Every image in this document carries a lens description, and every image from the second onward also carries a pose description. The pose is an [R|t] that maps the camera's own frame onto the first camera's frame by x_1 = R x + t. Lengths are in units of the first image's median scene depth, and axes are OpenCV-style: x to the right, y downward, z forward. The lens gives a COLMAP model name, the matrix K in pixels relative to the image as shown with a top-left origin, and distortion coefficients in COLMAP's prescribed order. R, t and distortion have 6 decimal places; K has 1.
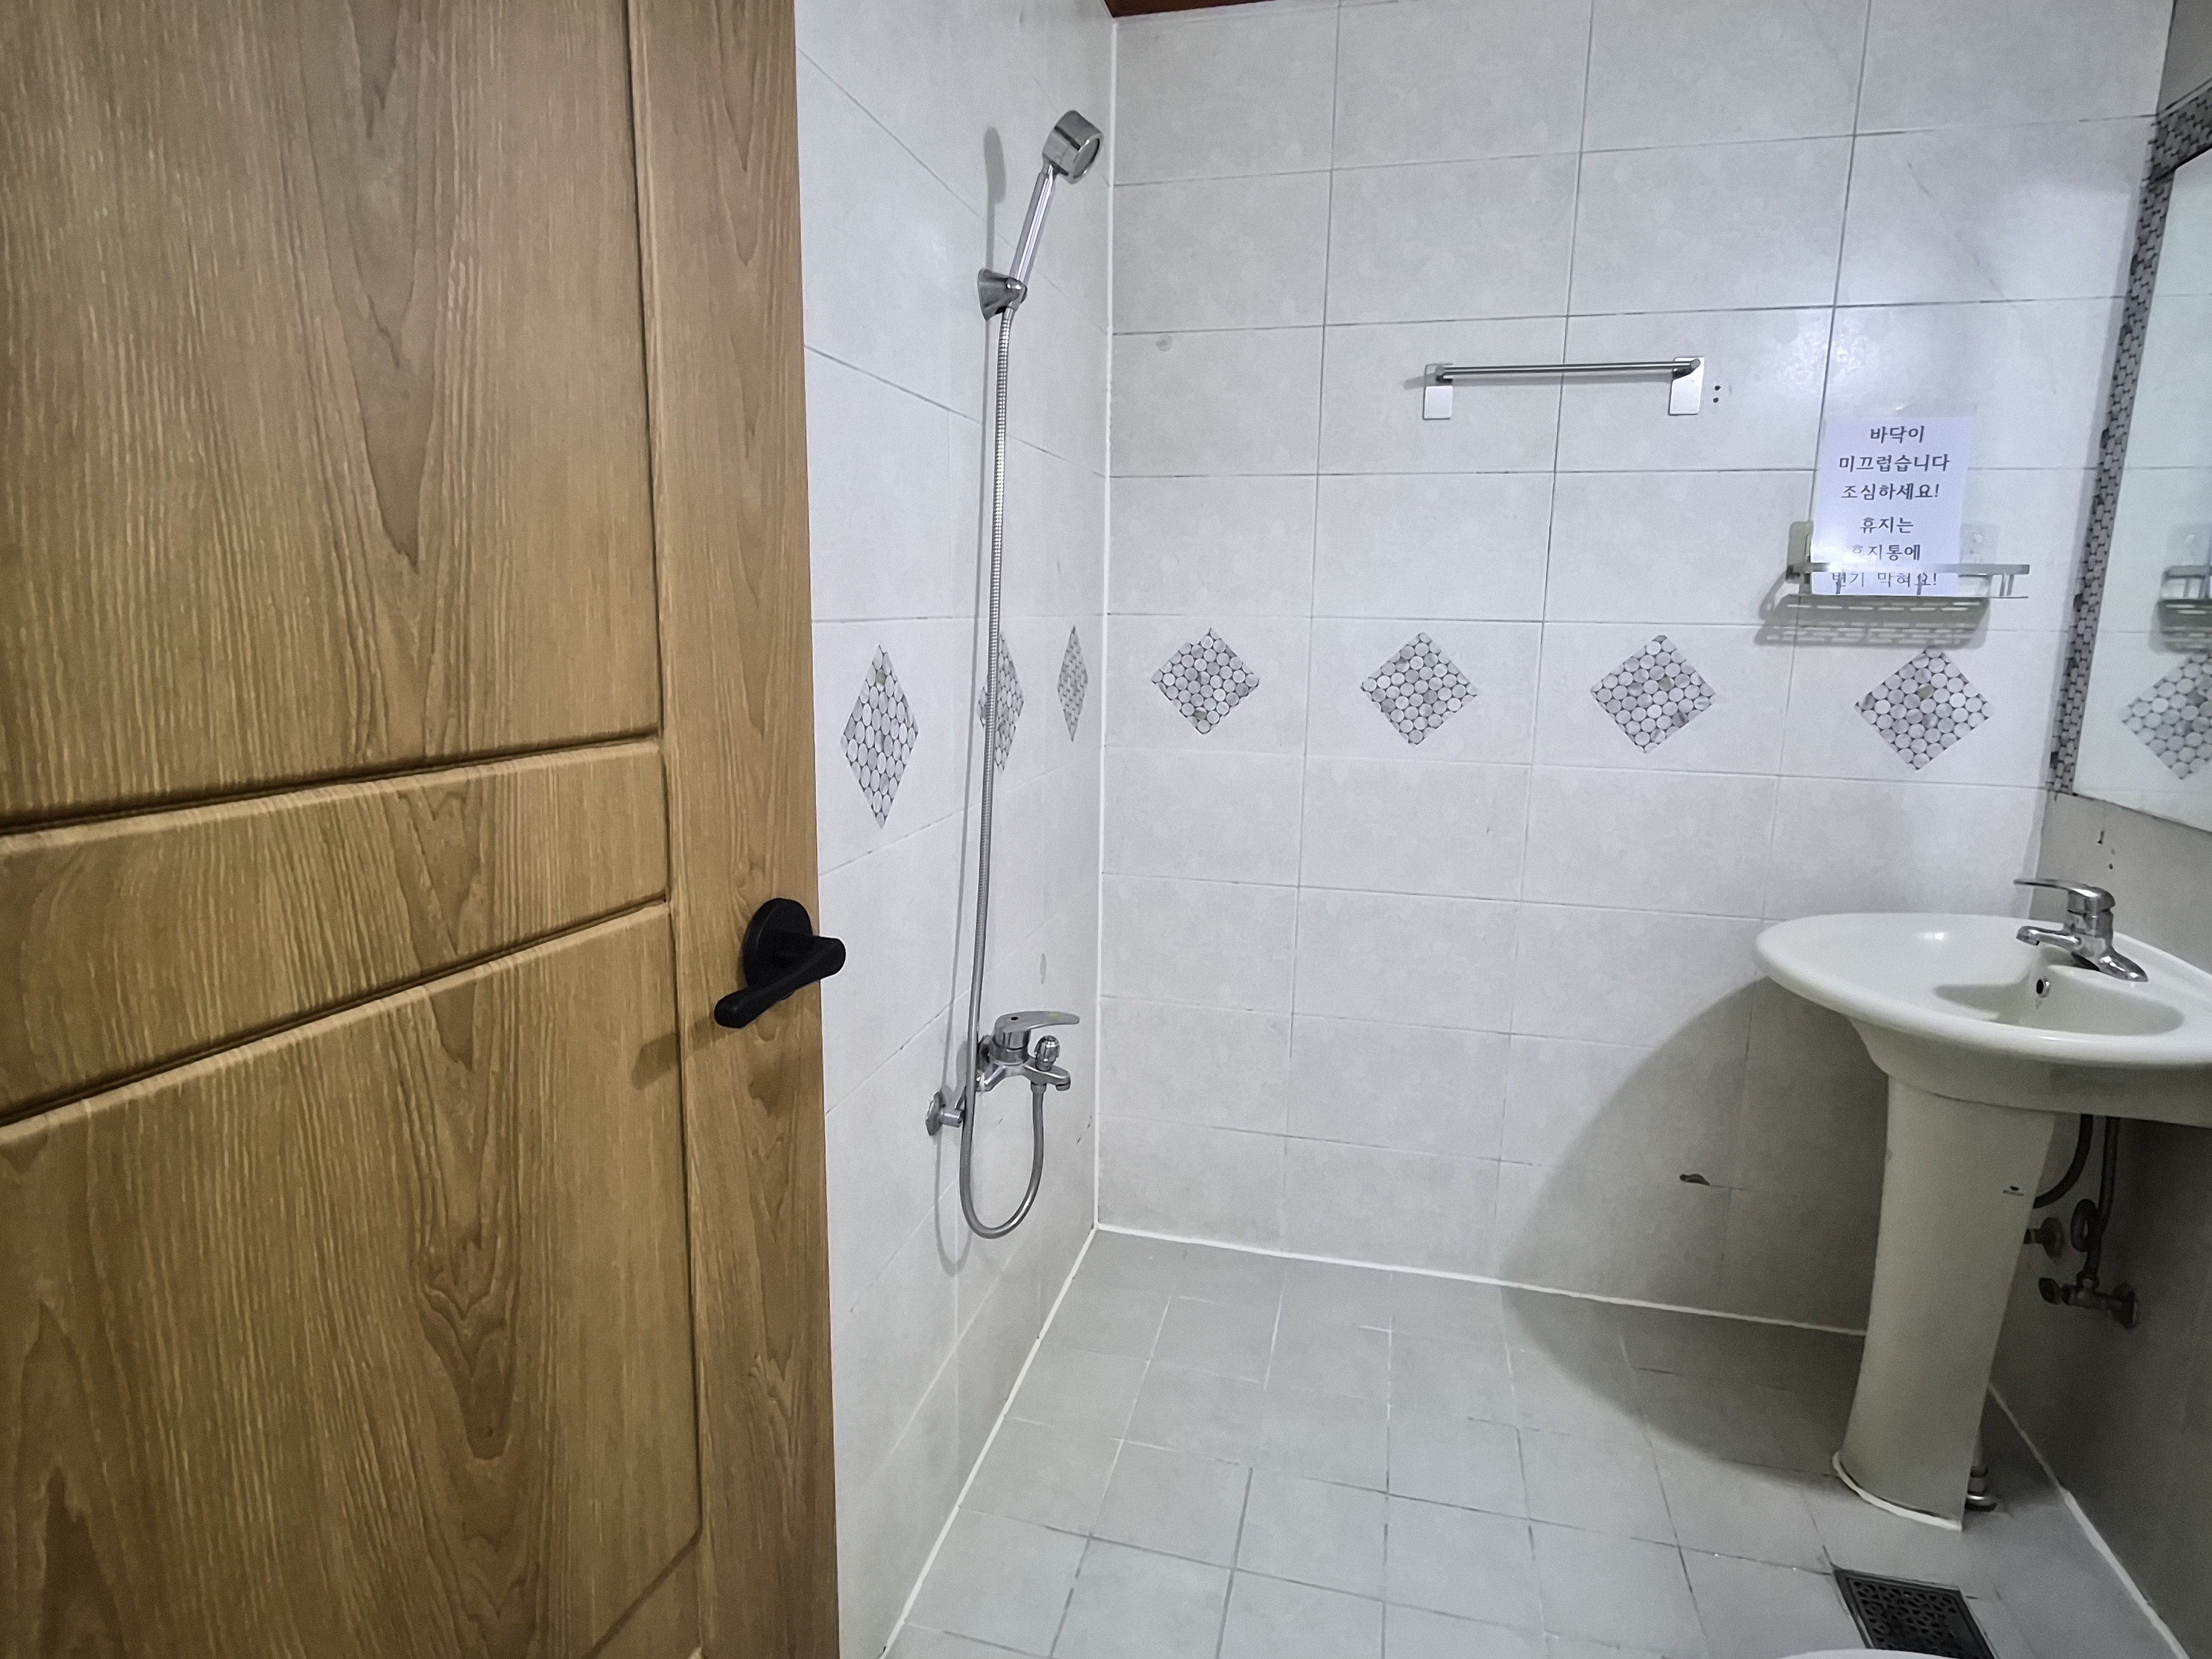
lens RADIAL K [[1173.3, 0, 1118.7], [0, 1173.3, 828.3], [0, 0, 1]] dist [-0.019814, 0.005221]
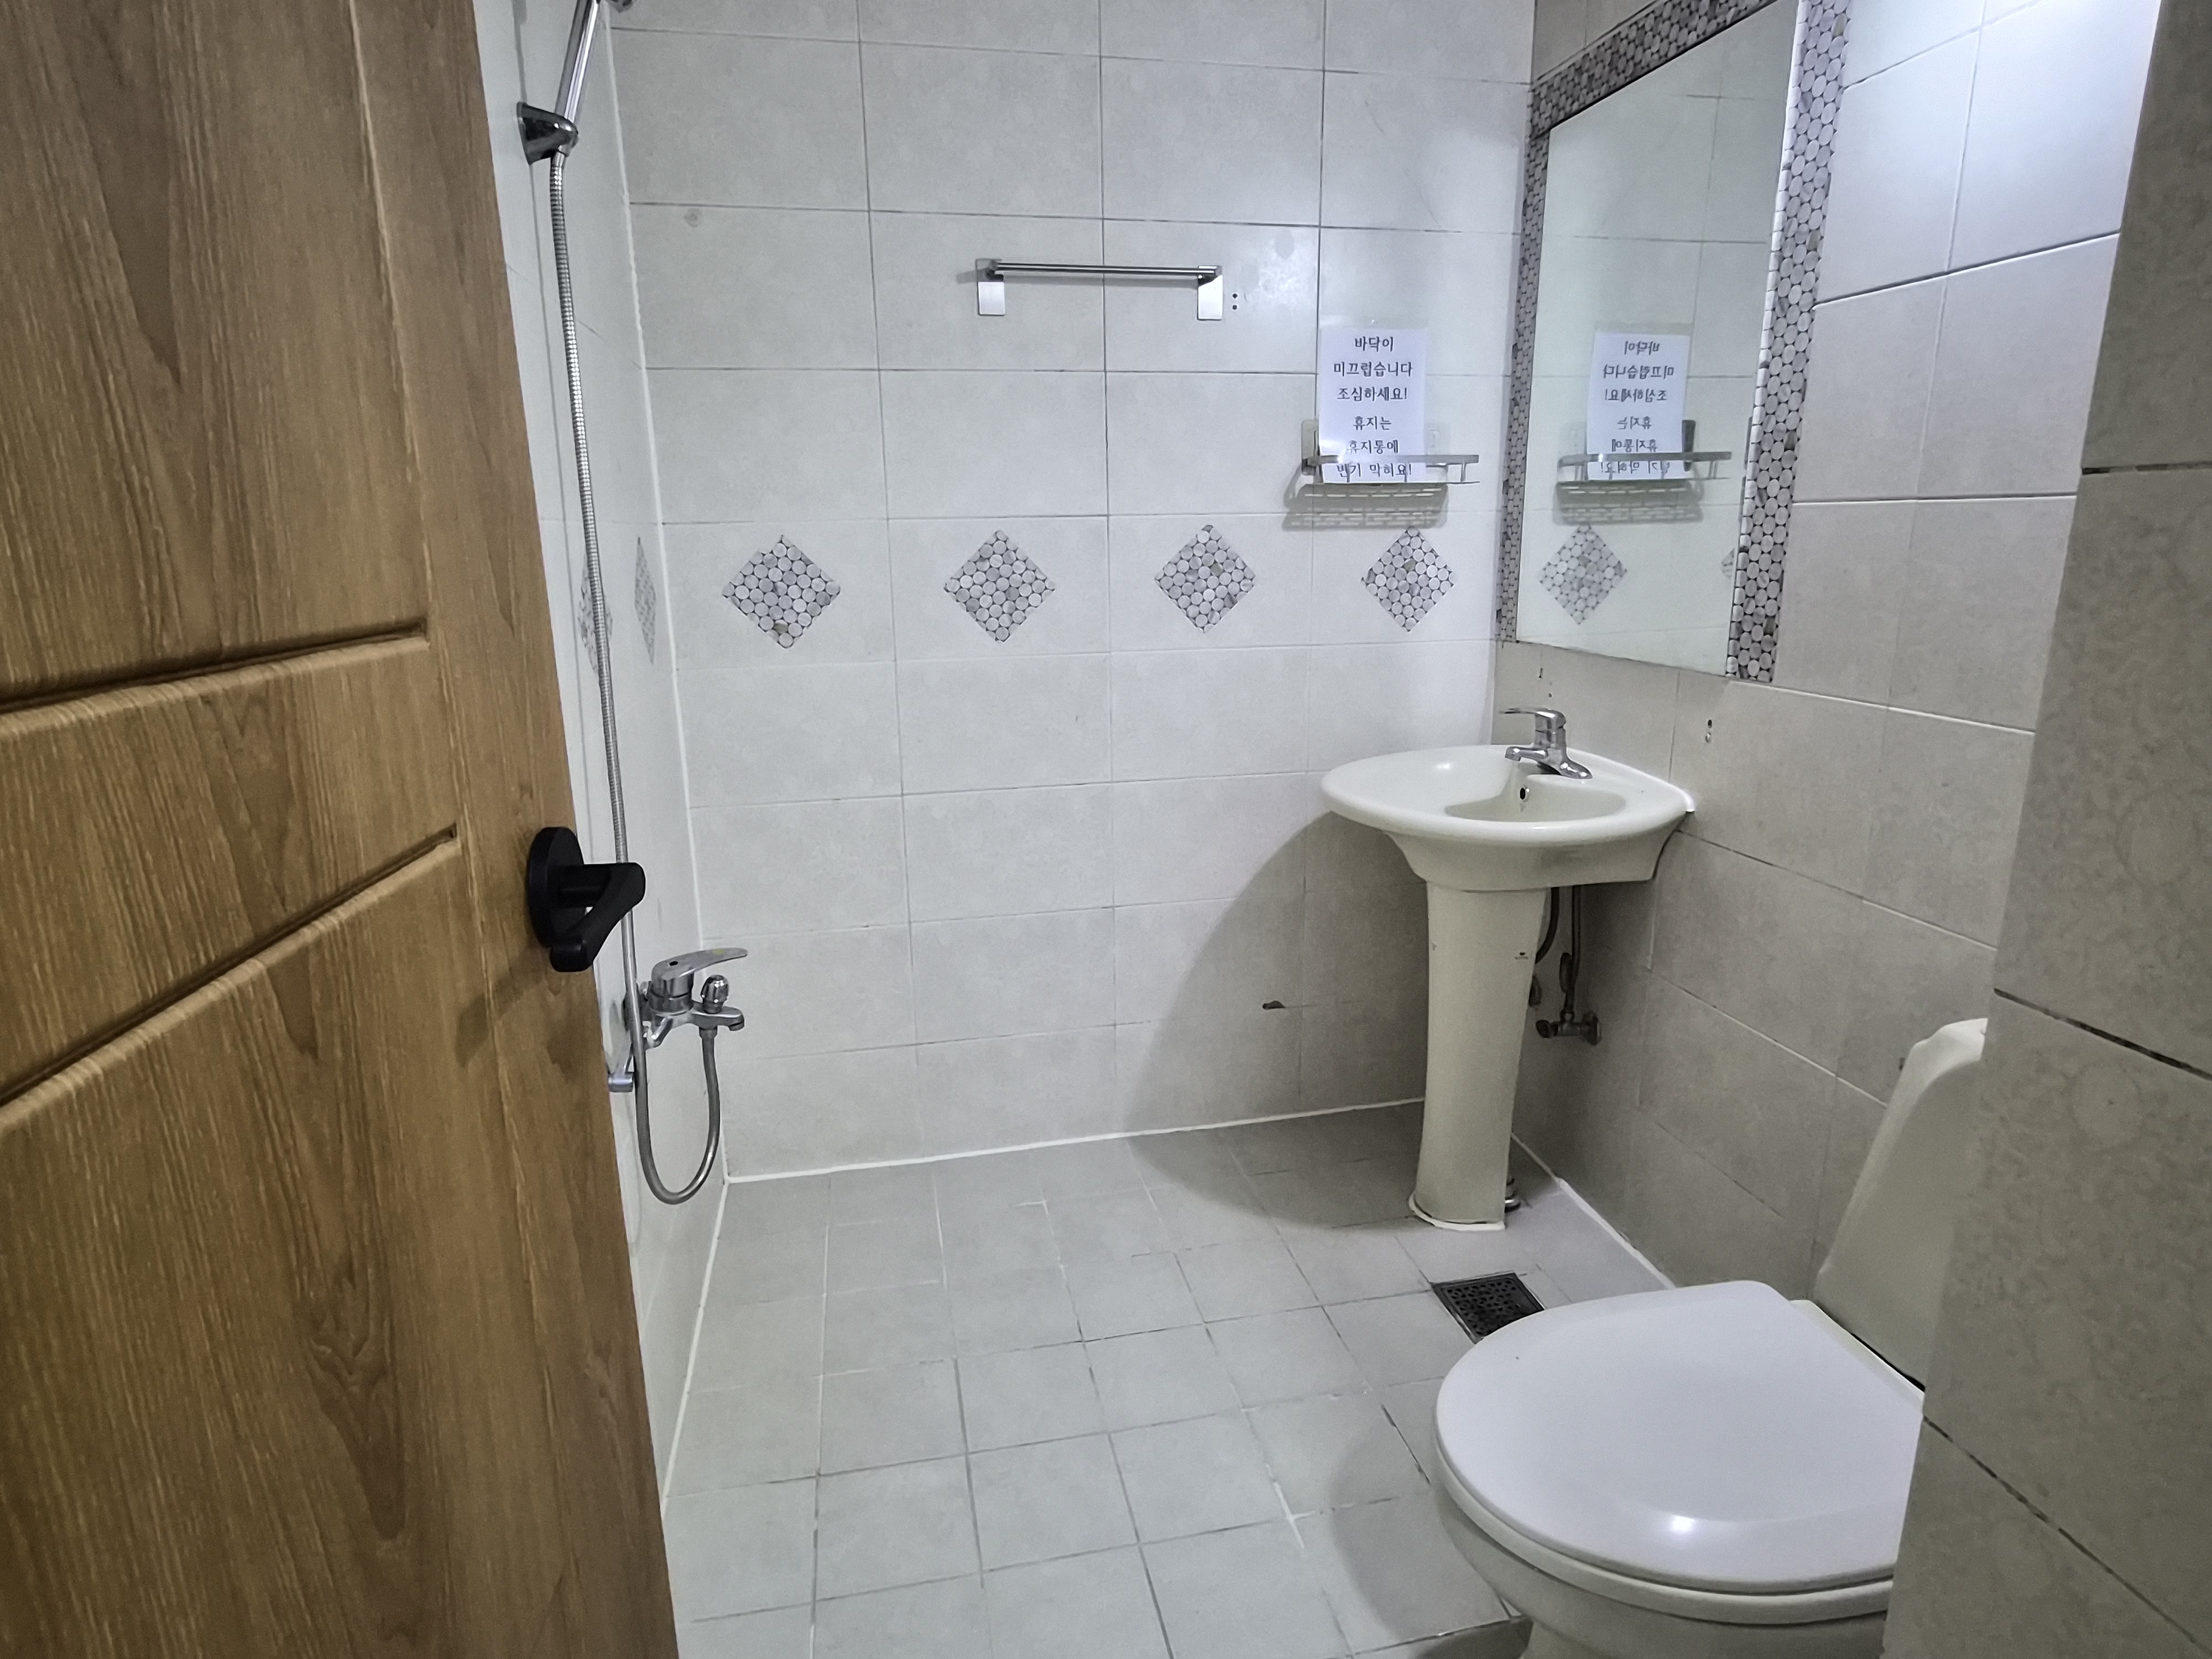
lens RADIAL K [[1173.3, 0, 1118.7], [0, 1173.3, 828.3], [0, 0, 1]] dist [-0.019814, 0.005221]
pose [[0.902540, -0.135730, 0.408656, -0.113546], [0.109621, 0.990179, 0.086770, 0.014190], [-0.416419, -0.033516, 0.908555, 0.026146]]
